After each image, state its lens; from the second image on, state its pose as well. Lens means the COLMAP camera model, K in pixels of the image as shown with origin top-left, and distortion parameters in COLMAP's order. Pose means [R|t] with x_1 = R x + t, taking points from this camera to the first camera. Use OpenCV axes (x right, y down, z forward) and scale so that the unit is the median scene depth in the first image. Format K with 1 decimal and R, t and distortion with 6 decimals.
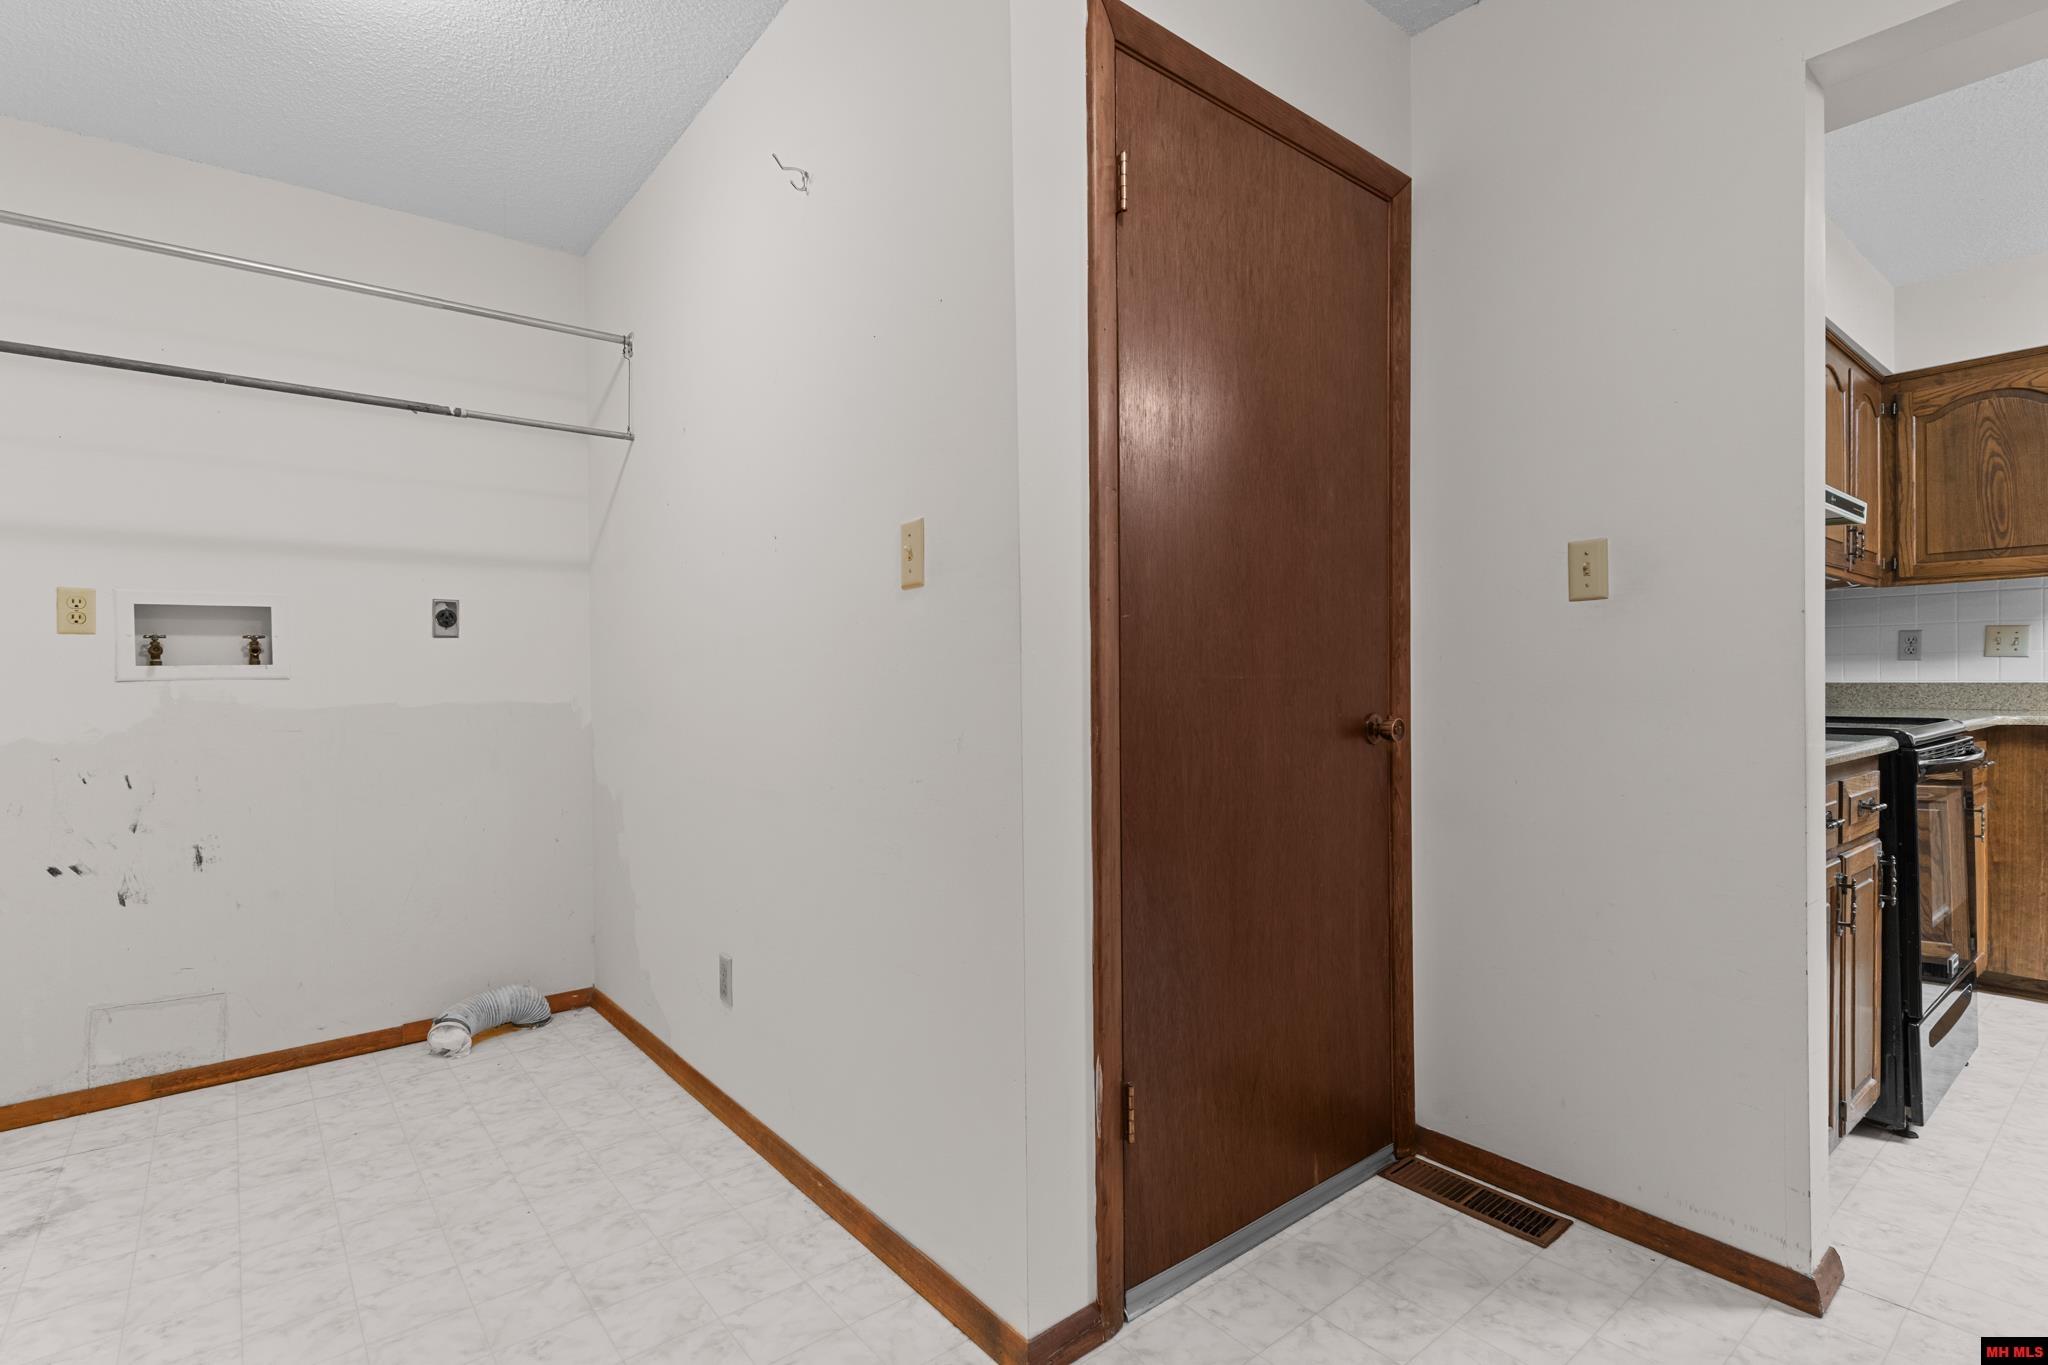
lens RADIAL K [[965.3, 0, 1023.9], [0, 965.3, 691.5], [0, 0, 1]] dist [-0.001066, -0.000211]
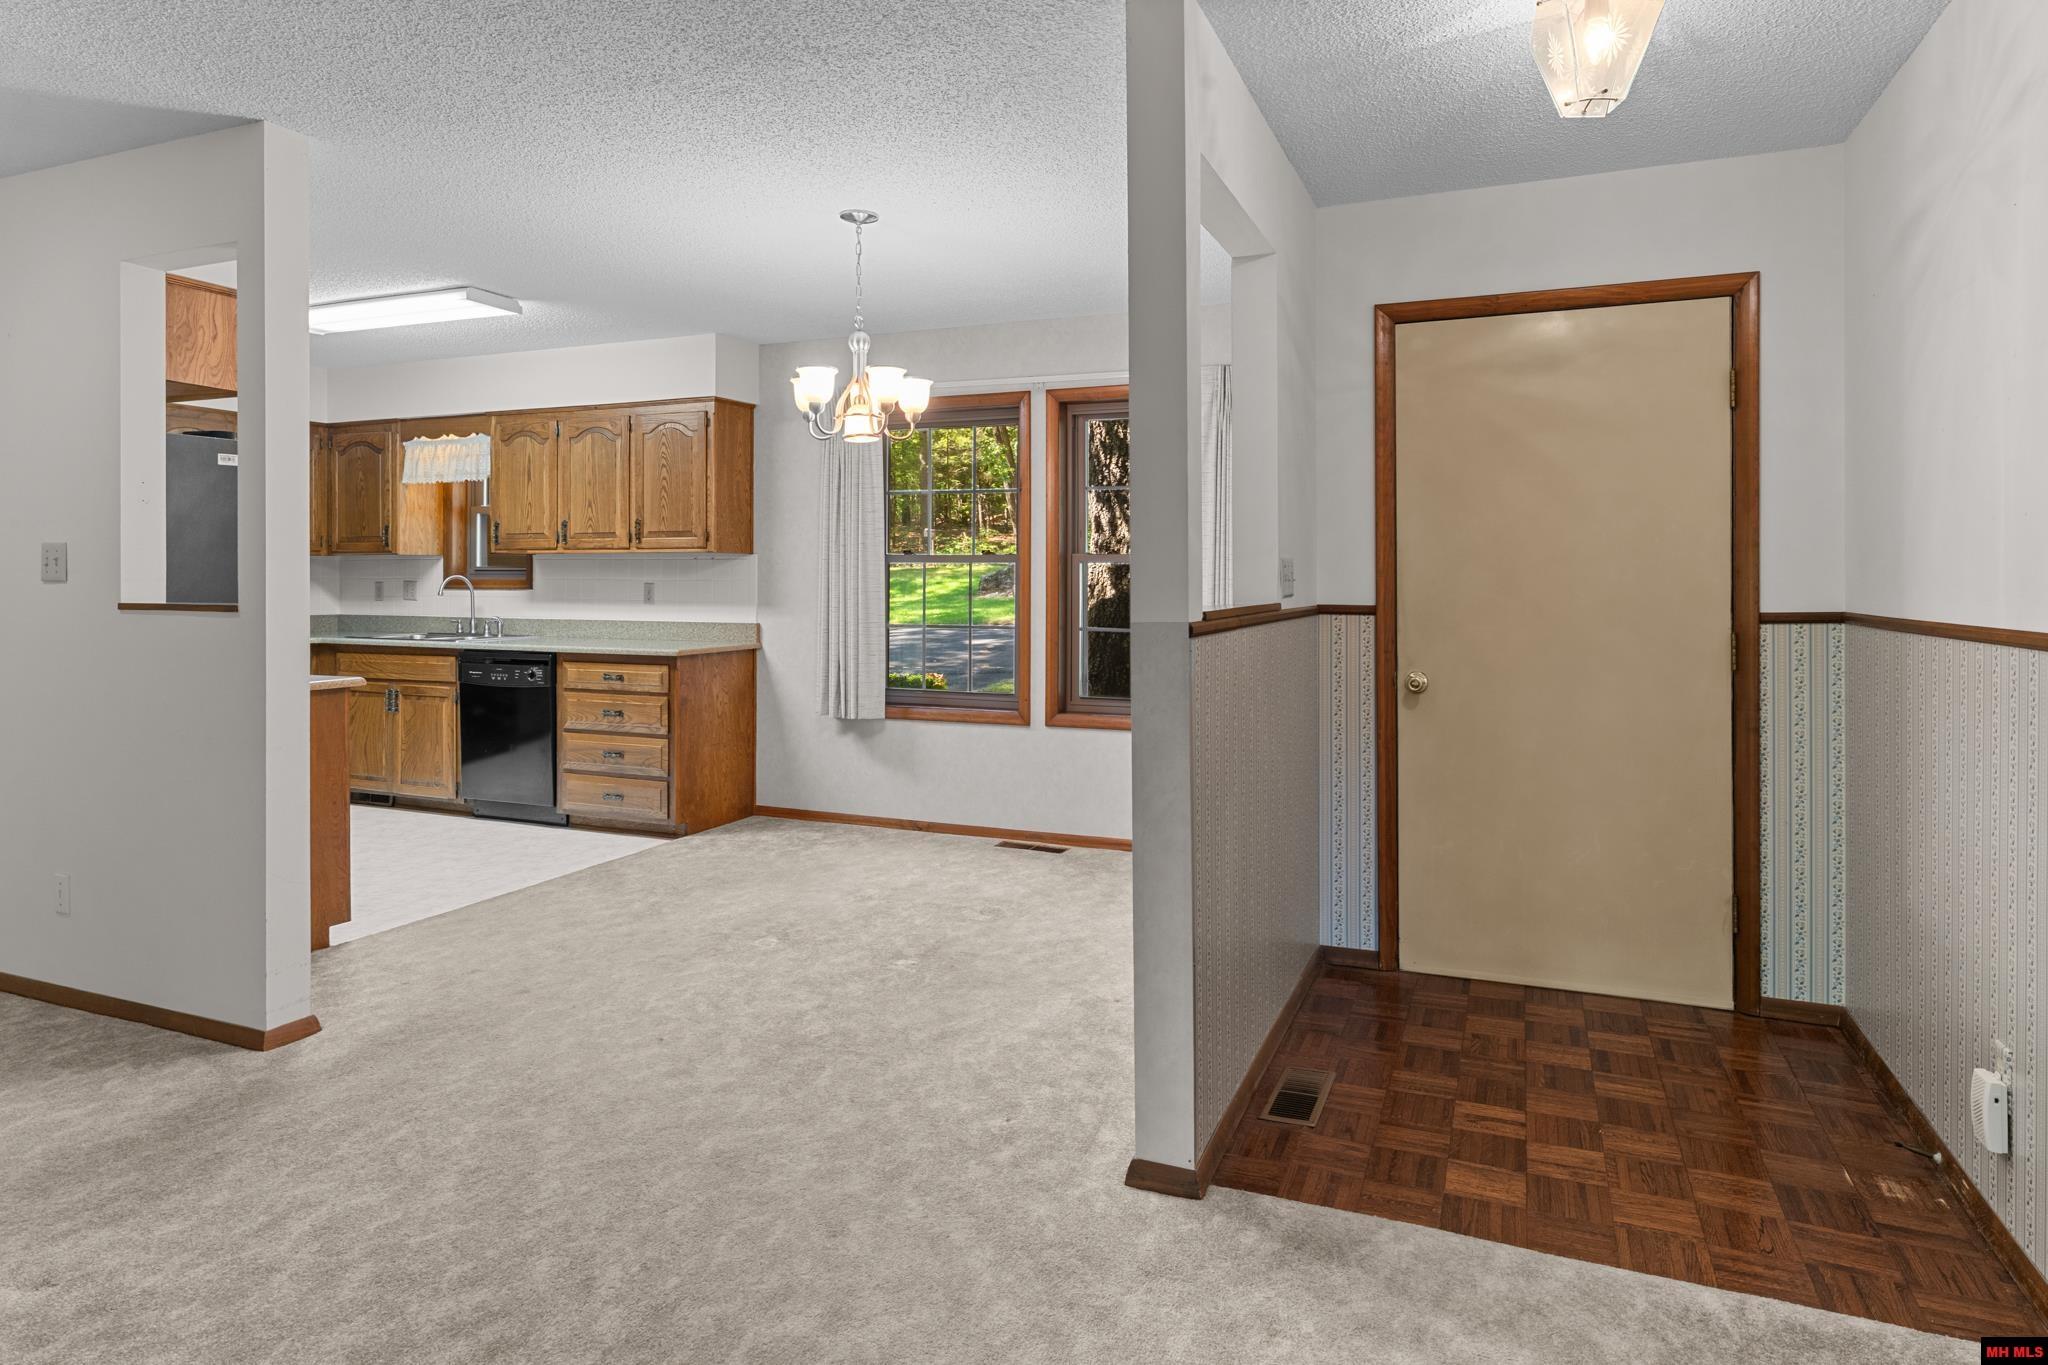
lens RADIAL K [[1184.6, 0, 1025.9], [0, 1184.6, 579.7], [0, 0, 1]] dist [0.001977, 0.000346]
pose [[0.878489, 0.003671, 0.477748, 1.015707], [0.001091, 0.999952, -0.009690, -0.051186], [-0.477760, 0.009034, 0.878444, -1.323783]]
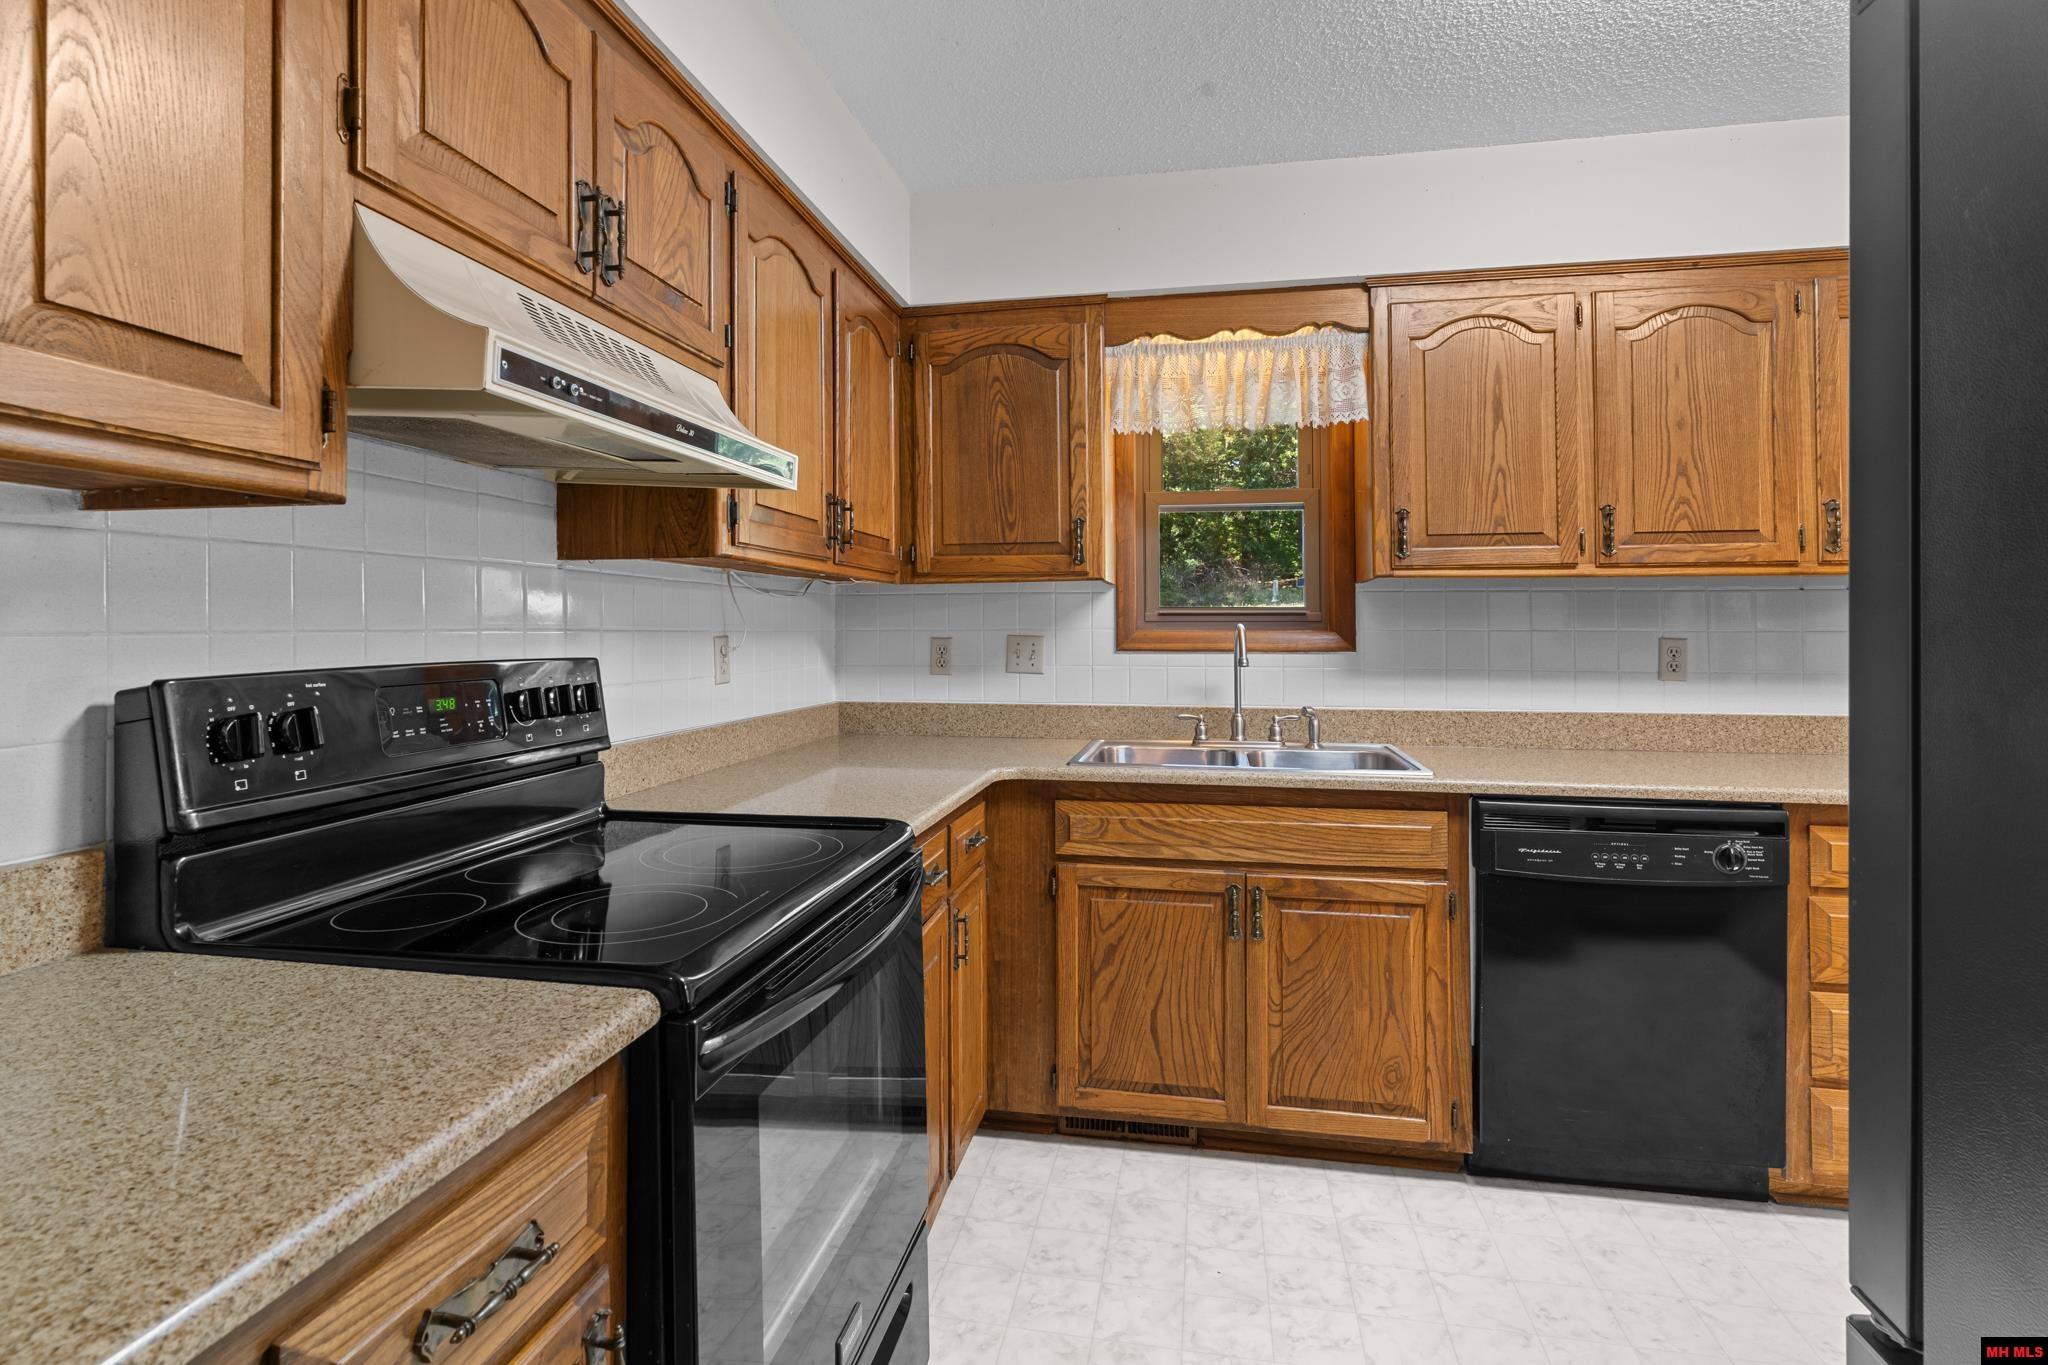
lens RADIAL K [[992.9, 0, 1020.6], [0, 992.9, 621.8], [0, 0, 1]] dist [-0.000893, -0.000153]
pose [[0.758315, 0.008821, 0.651828, 0.475512], [0.006030, 0.999771, -0.020545, -0.065212], [-0.651860, 0.019510, 0.758088, 0.365971]]
